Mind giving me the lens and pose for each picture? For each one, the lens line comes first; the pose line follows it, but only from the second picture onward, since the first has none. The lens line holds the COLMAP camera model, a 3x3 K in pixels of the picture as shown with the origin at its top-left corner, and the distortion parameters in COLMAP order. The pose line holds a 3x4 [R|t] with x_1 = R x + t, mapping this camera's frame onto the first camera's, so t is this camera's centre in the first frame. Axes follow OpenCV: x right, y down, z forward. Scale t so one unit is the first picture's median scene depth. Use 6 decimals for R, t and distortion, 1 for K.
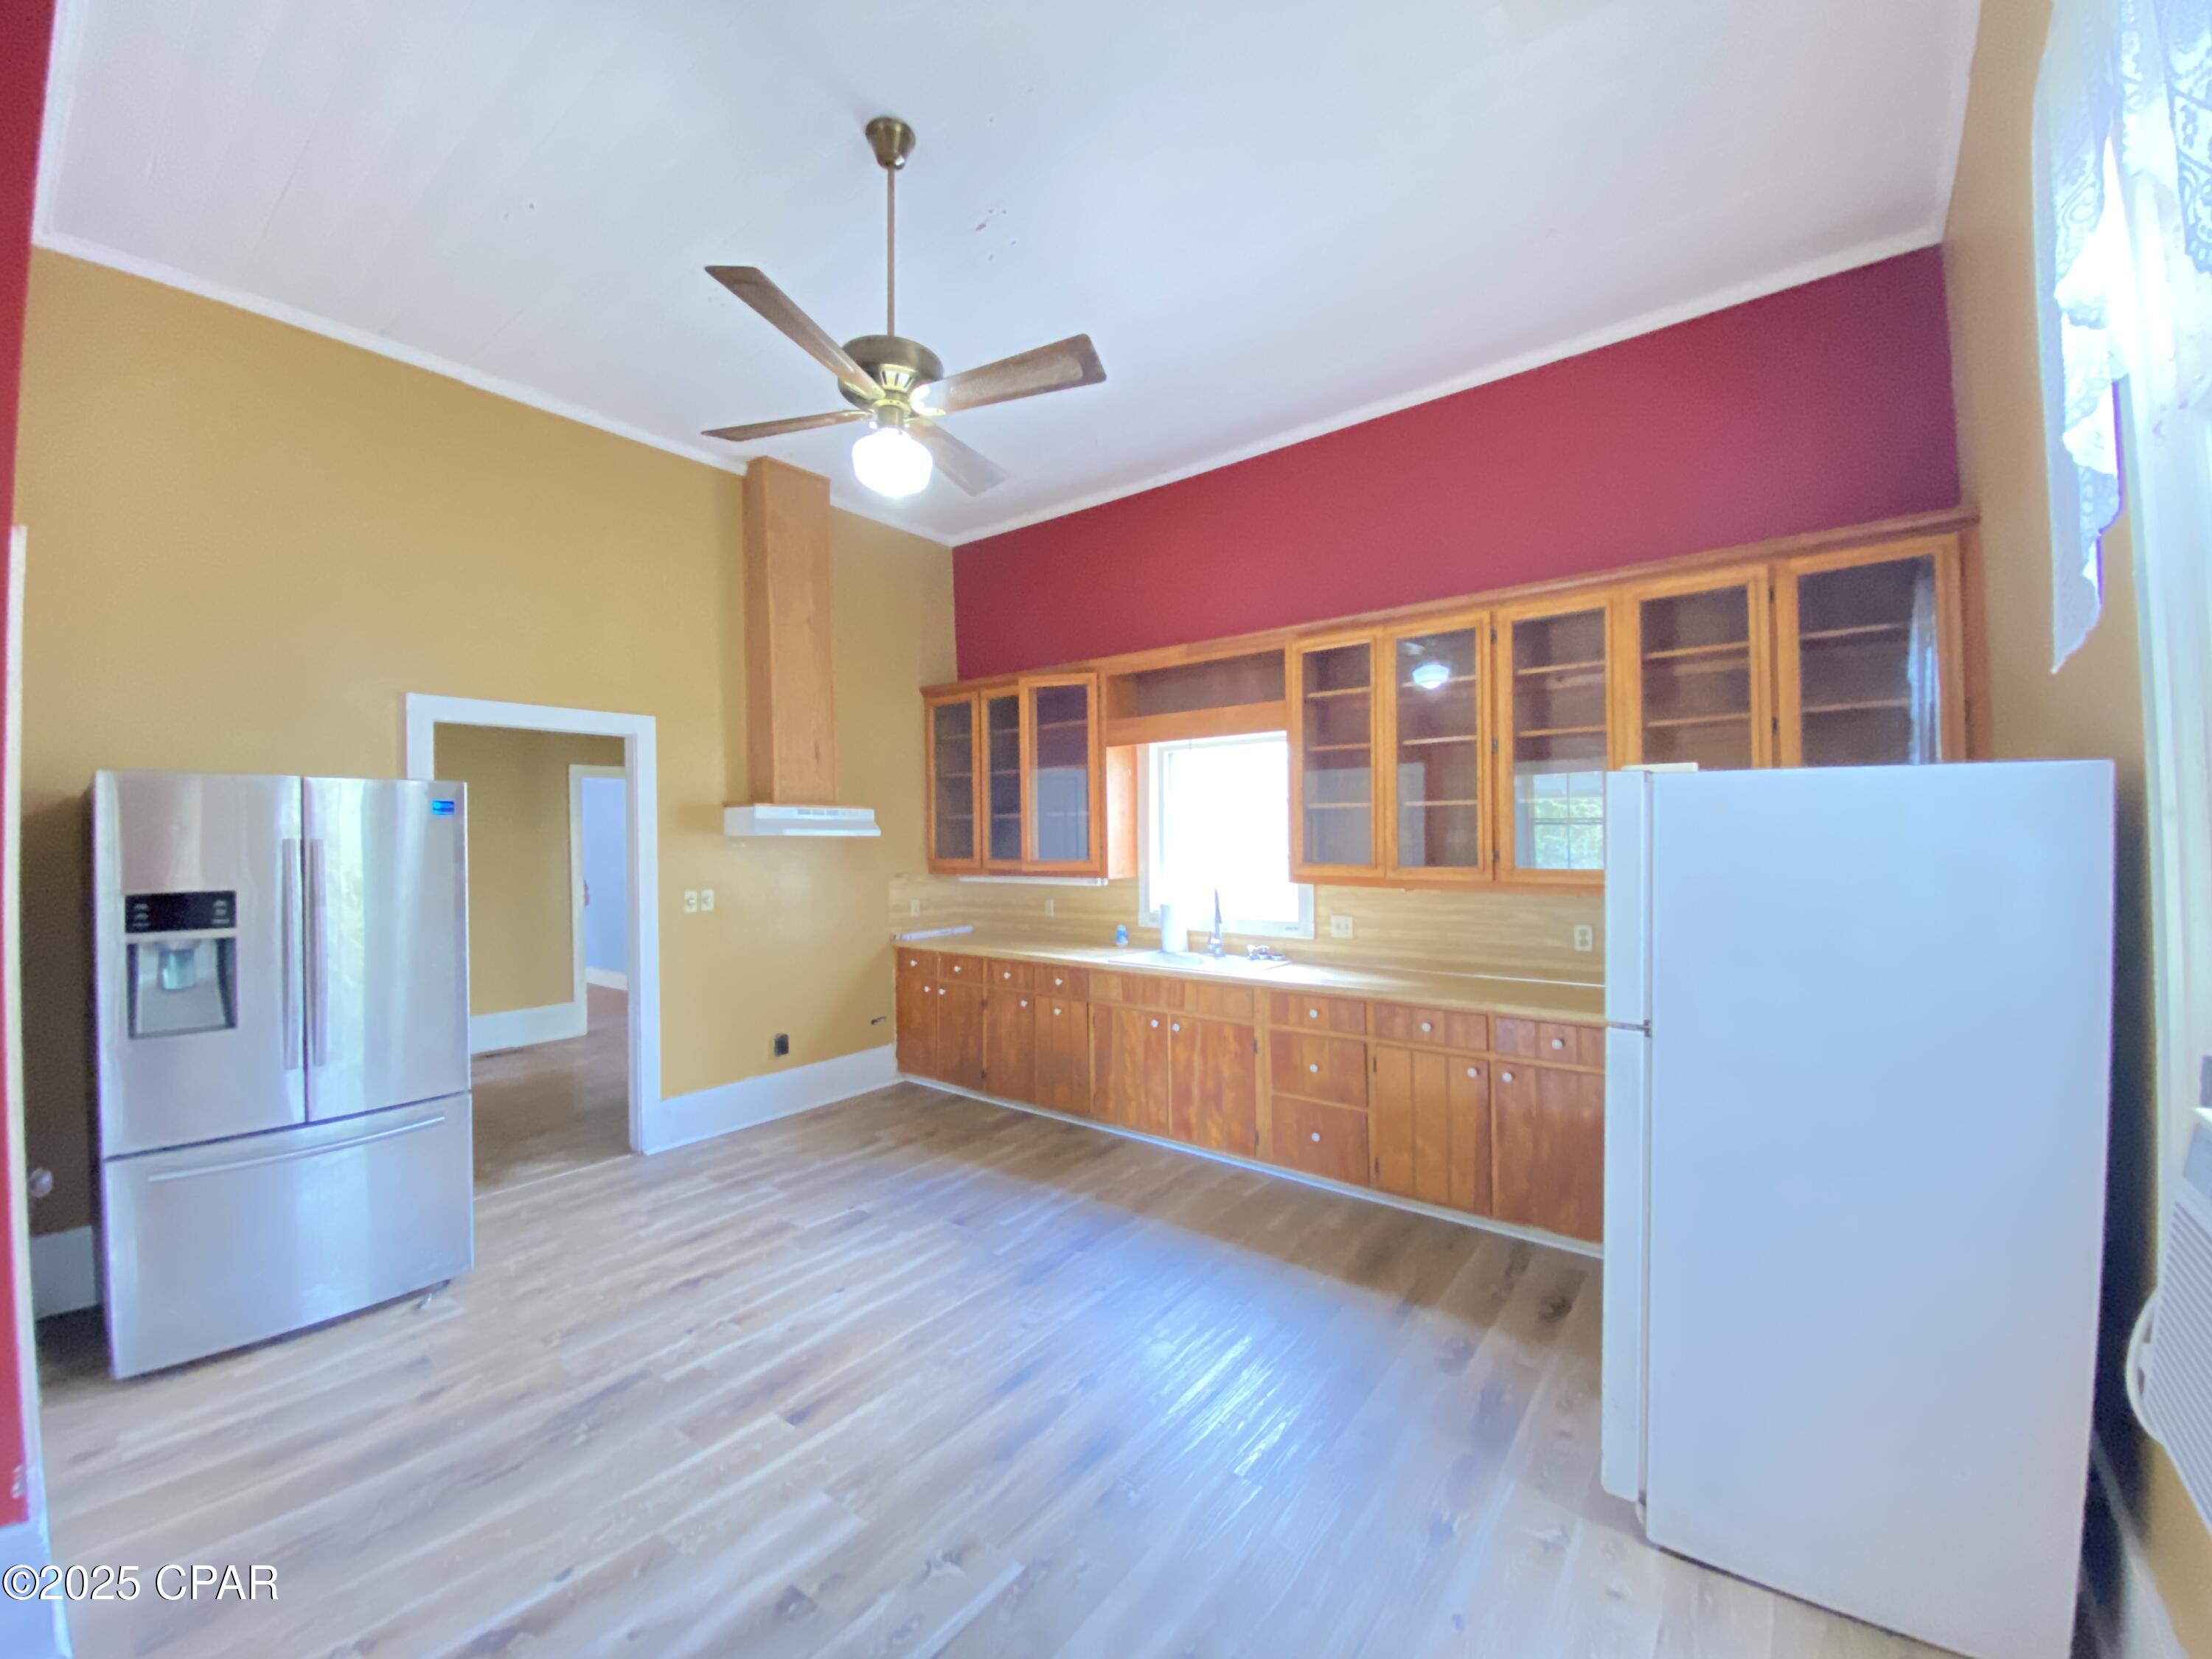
lens RADIAL K [[898.0, 0, 1103.6], [0, 898.0, 830.0], [0, 0, 1]] dist [0.019162, -0.013135]
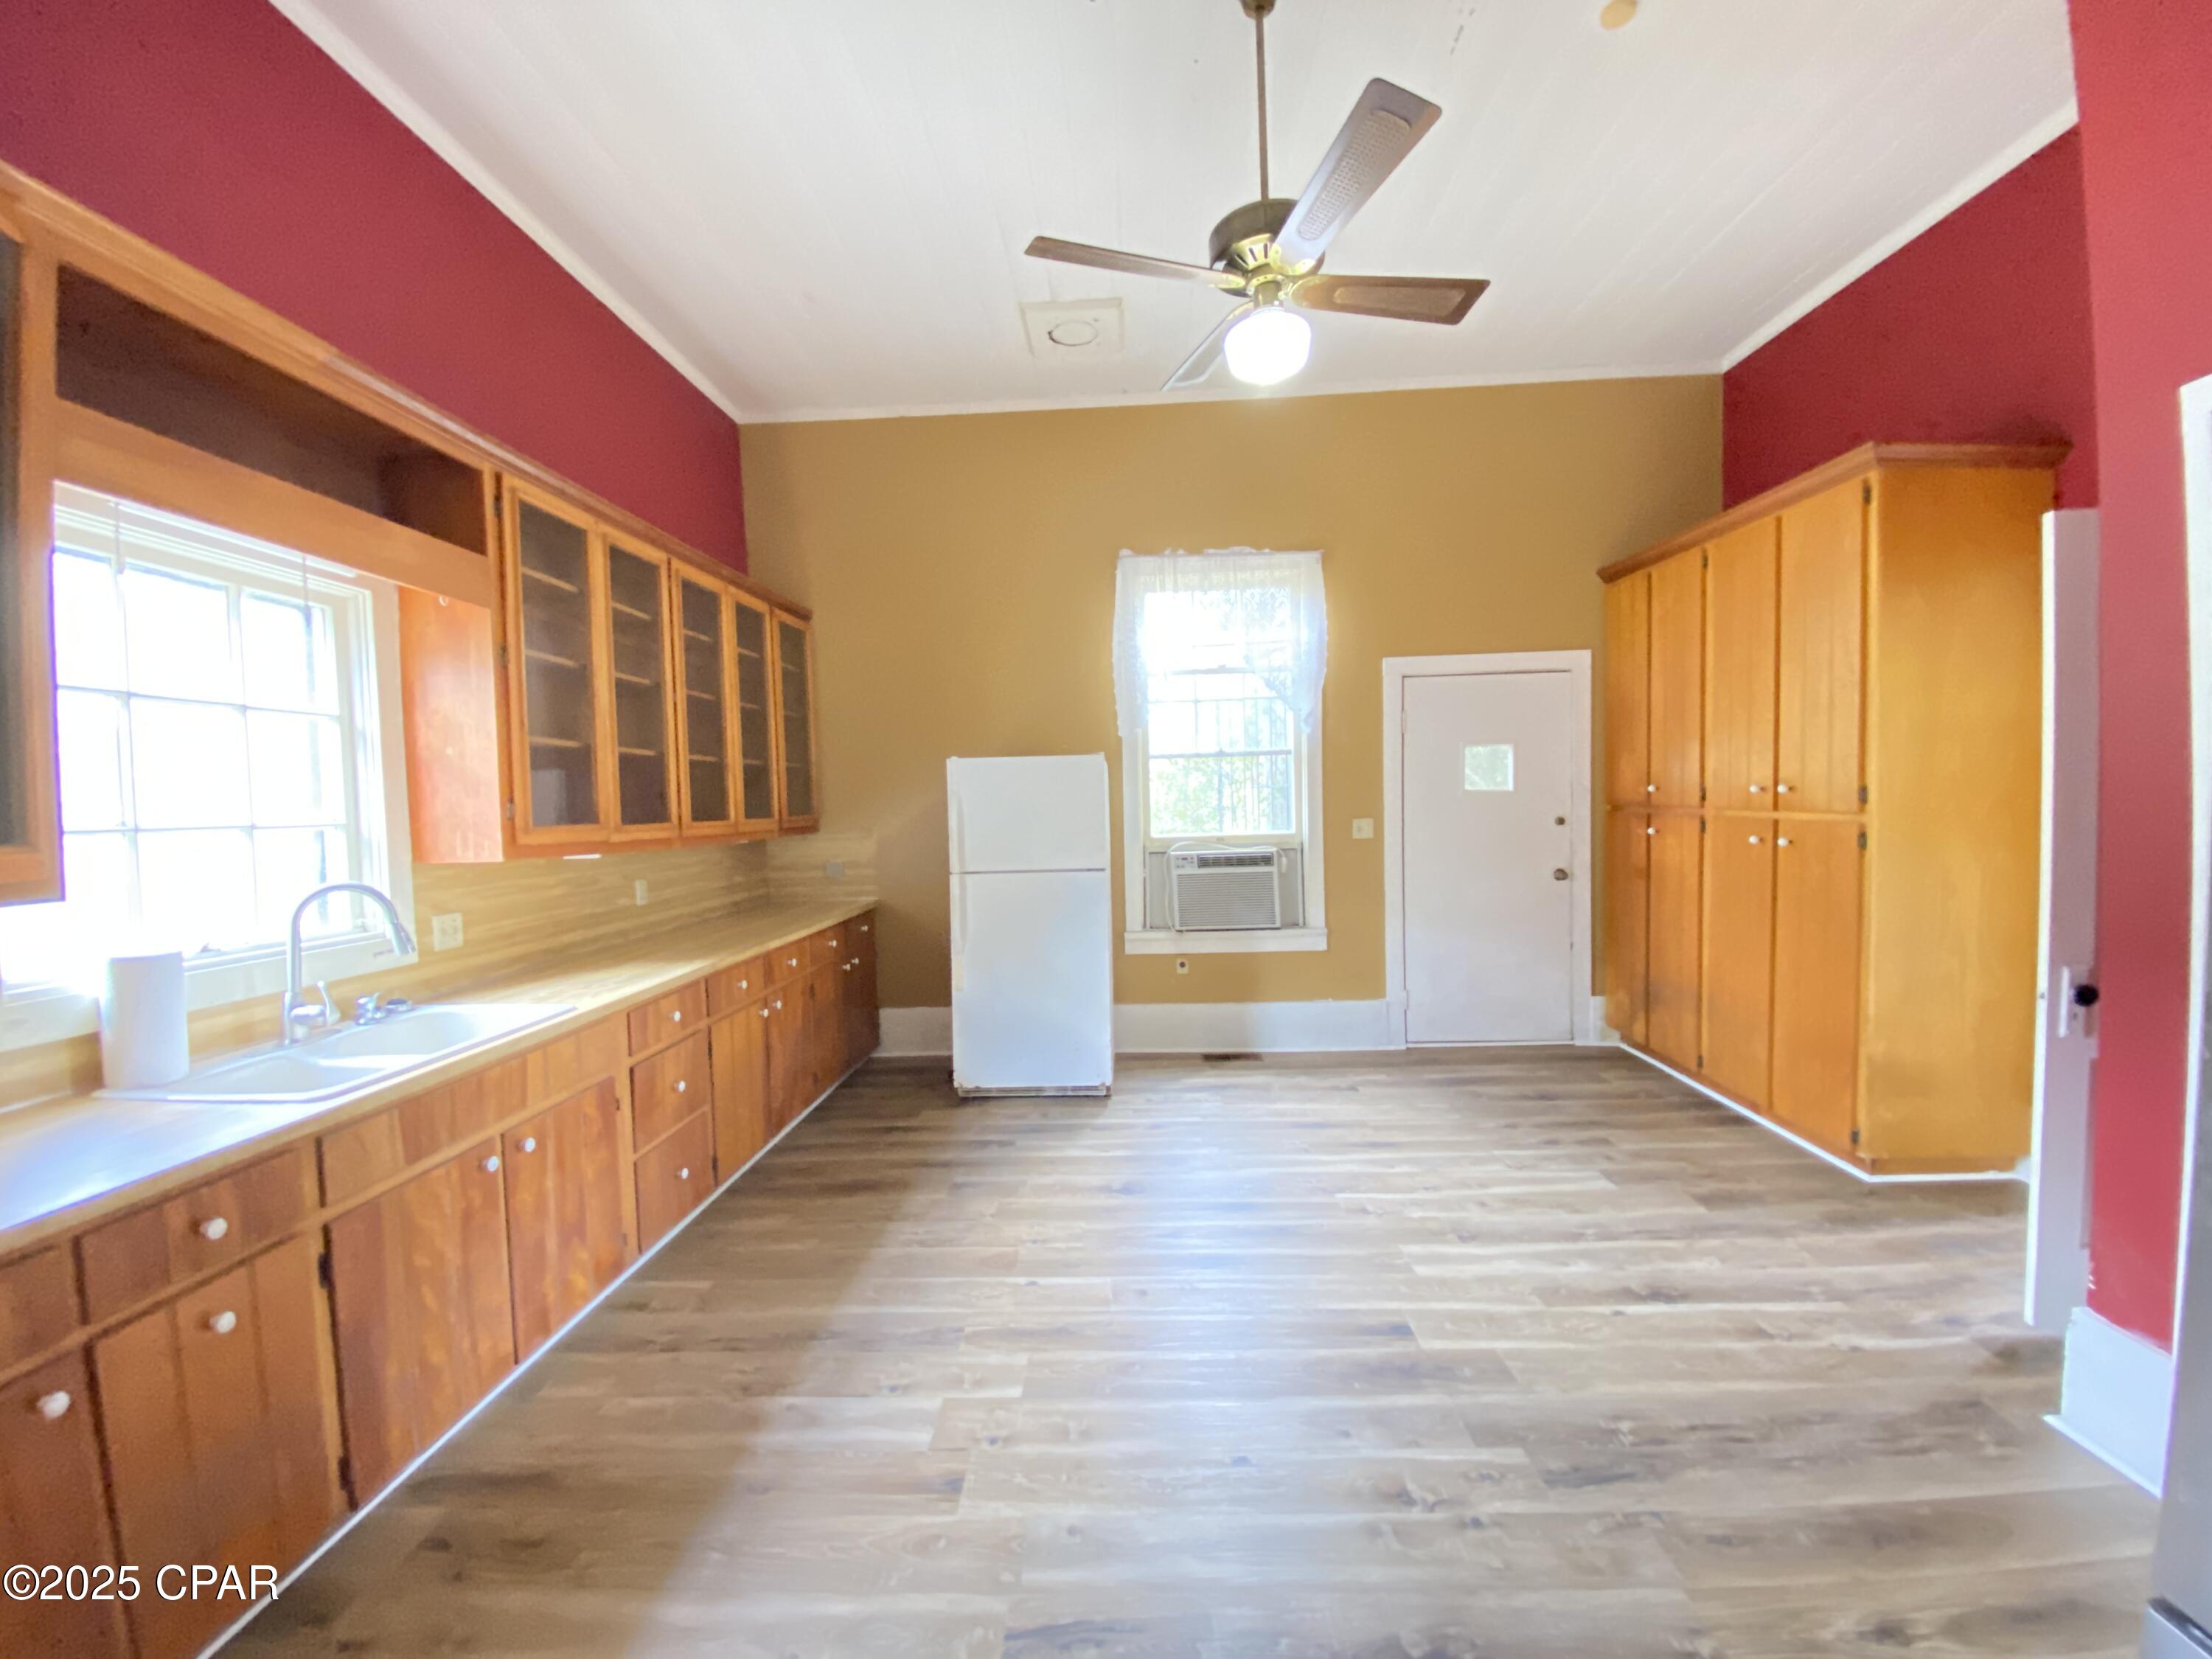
lens RADIAL K [[898.0, 0, 1104.4], [0, 898.0, 834.7], [0, 0, 1]] dist [0.019162, -0.013135]
pose [[-0.581606, -0.006095, 0.813448, -0.525248], [0.023616, 0.999424, 0.024373, 0.035721], [-0.813128, 0.033386, -0.581127, 1.004065]]
